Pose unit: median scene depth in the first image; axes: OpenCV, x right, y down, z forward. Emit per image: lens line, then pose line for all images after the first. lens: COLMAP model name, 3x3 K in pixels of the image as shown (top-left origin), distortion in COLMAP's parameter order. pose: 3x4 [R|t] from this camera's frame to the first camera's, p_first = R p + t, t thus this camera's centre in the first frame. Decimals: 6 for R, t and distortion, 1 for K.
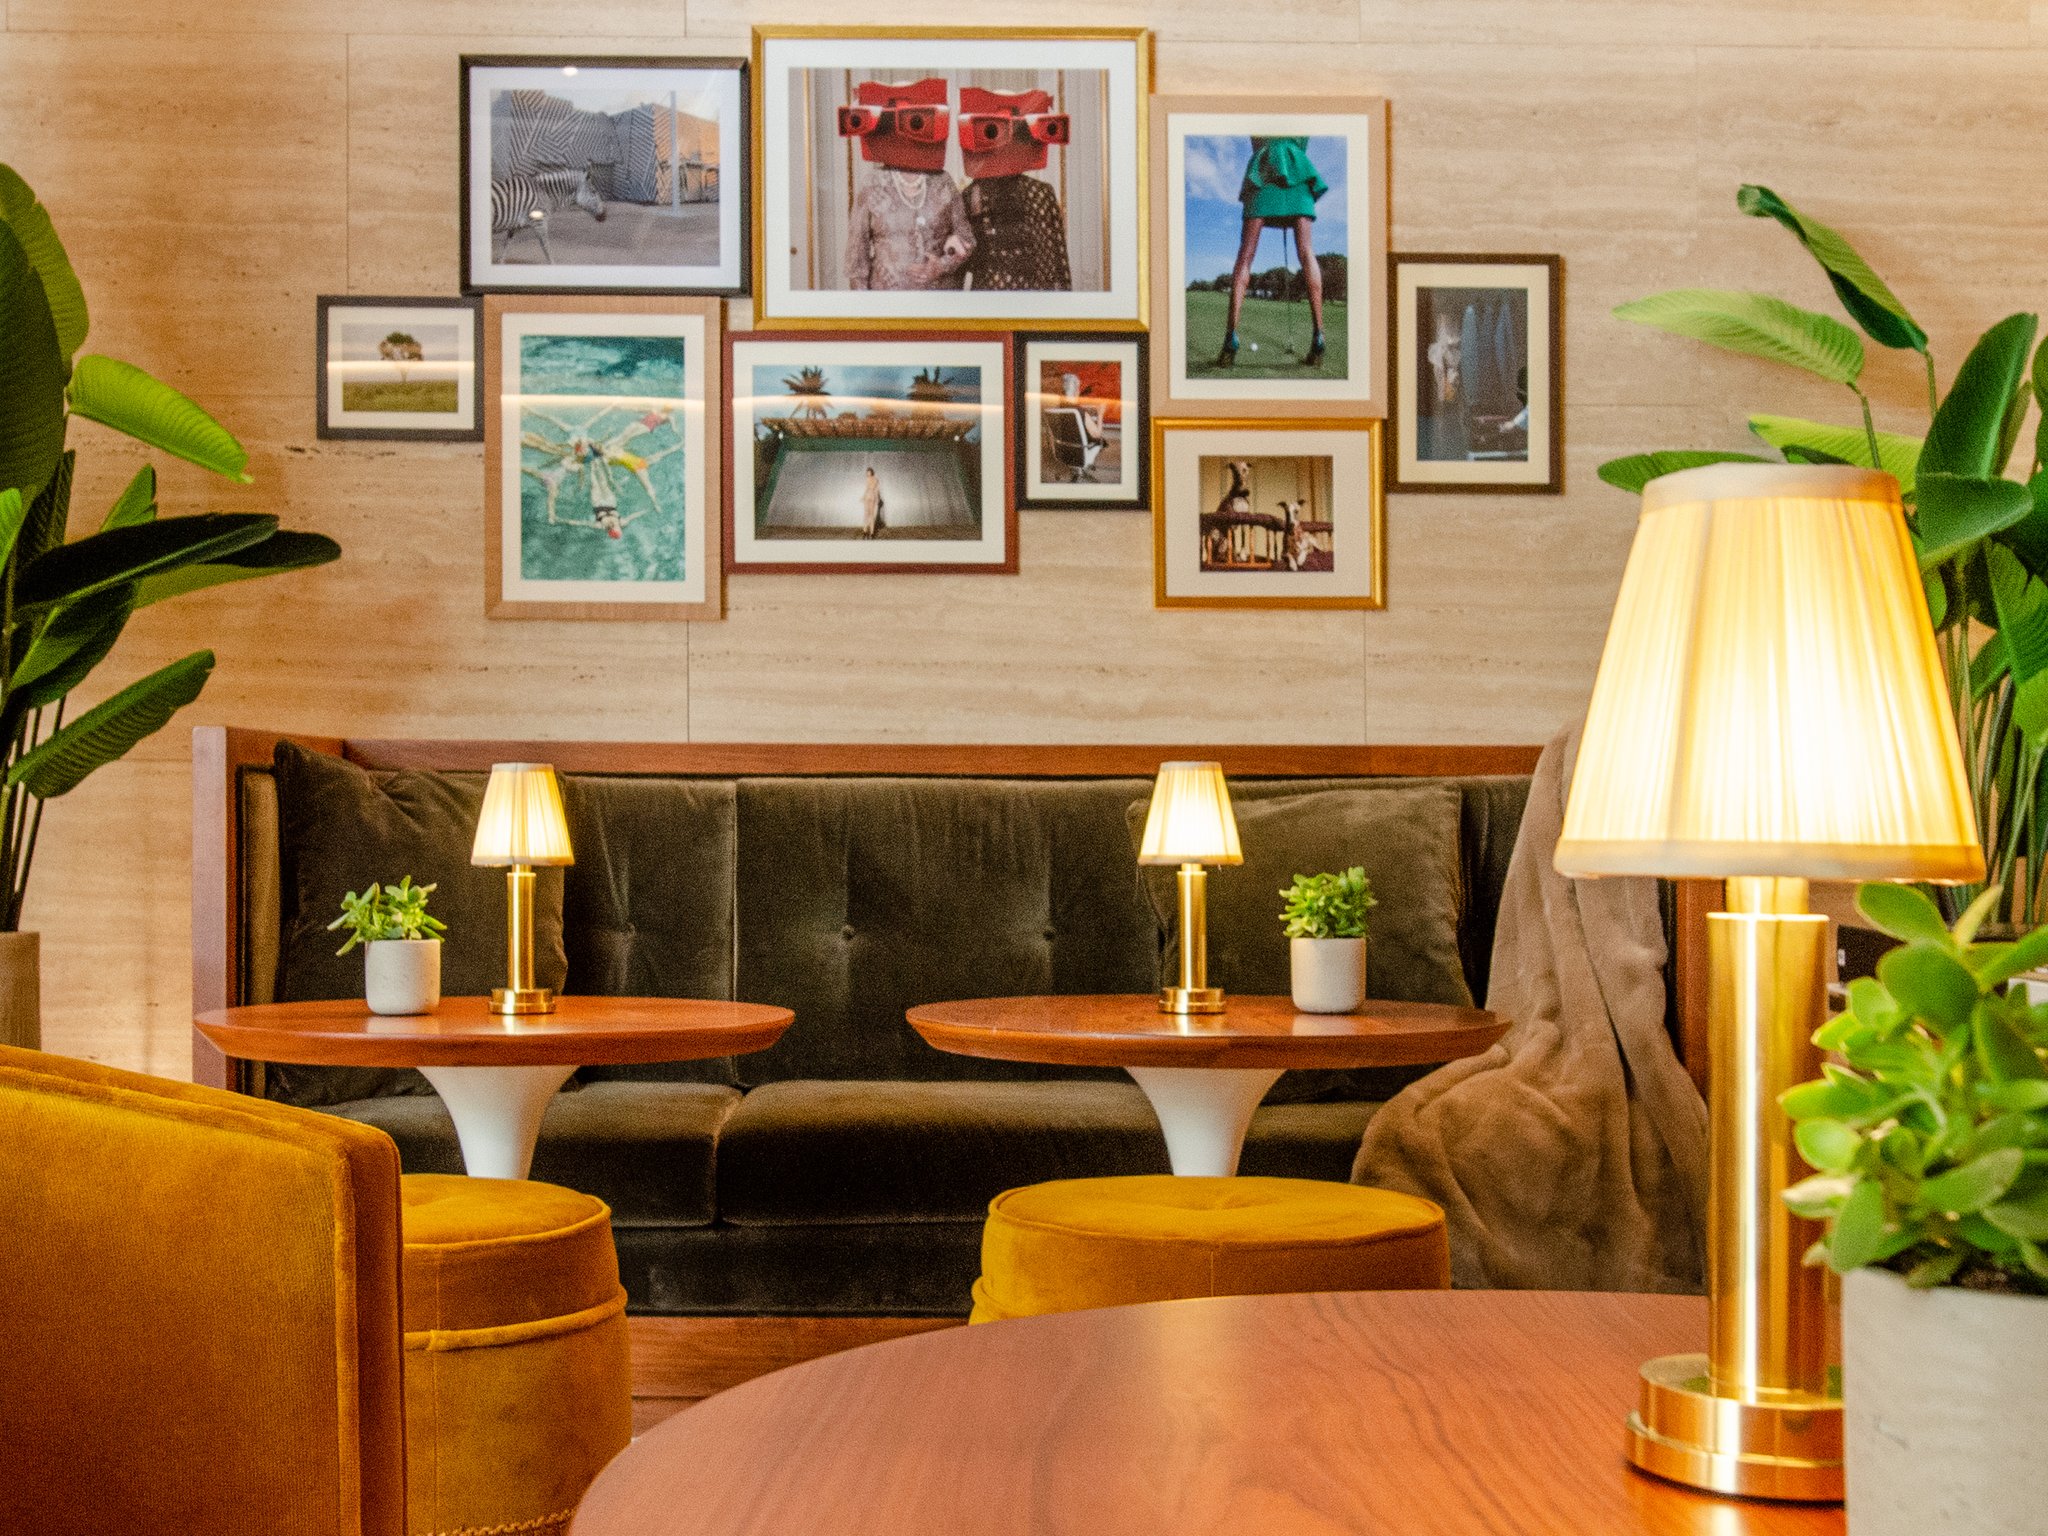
lens RADIAL K [[1916.2, 0, 1006.0], [0, 1916.2, 836.0], [0, 0, 1]] dist [0.004353, 0.000000]
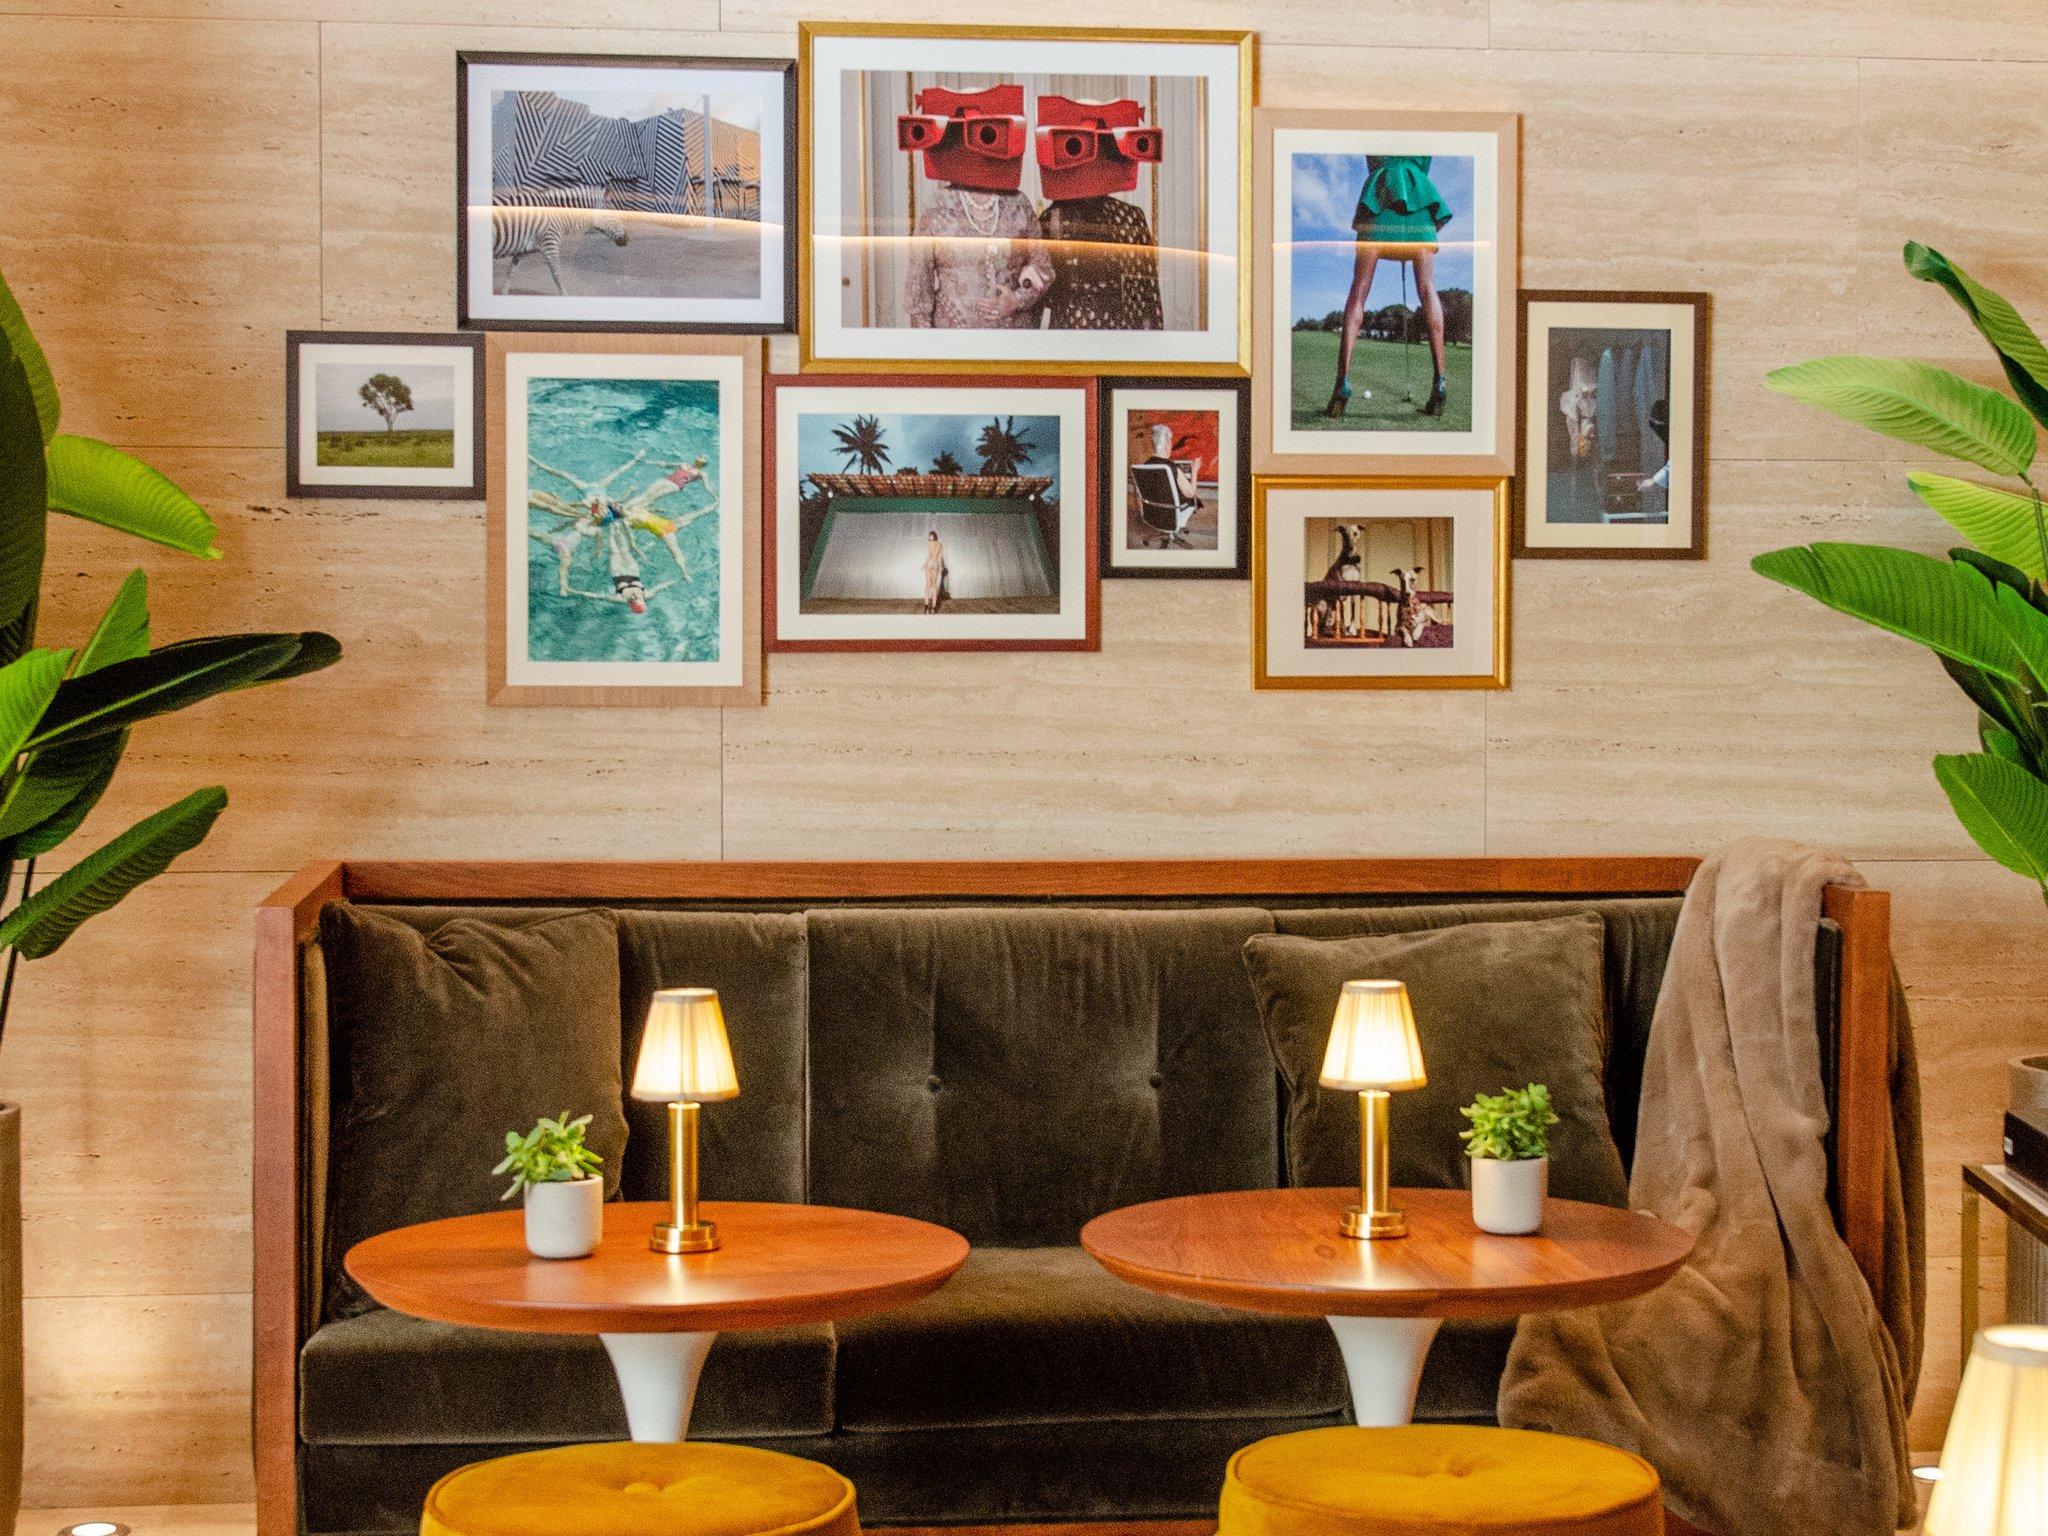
lens RADIAL K [[2823.8, 0, 1030.0], [0, 2823.8, 748.1], [0, 0, 1]] dist [0.008852, 0.000000]
pose [[0.995195, -0.004459, 0.097813, -0.154120], [-0.001065, 0.998411, 0.056343, -0.167557], [-0.097909, -0.056176, 0.993609, -0.285881]]
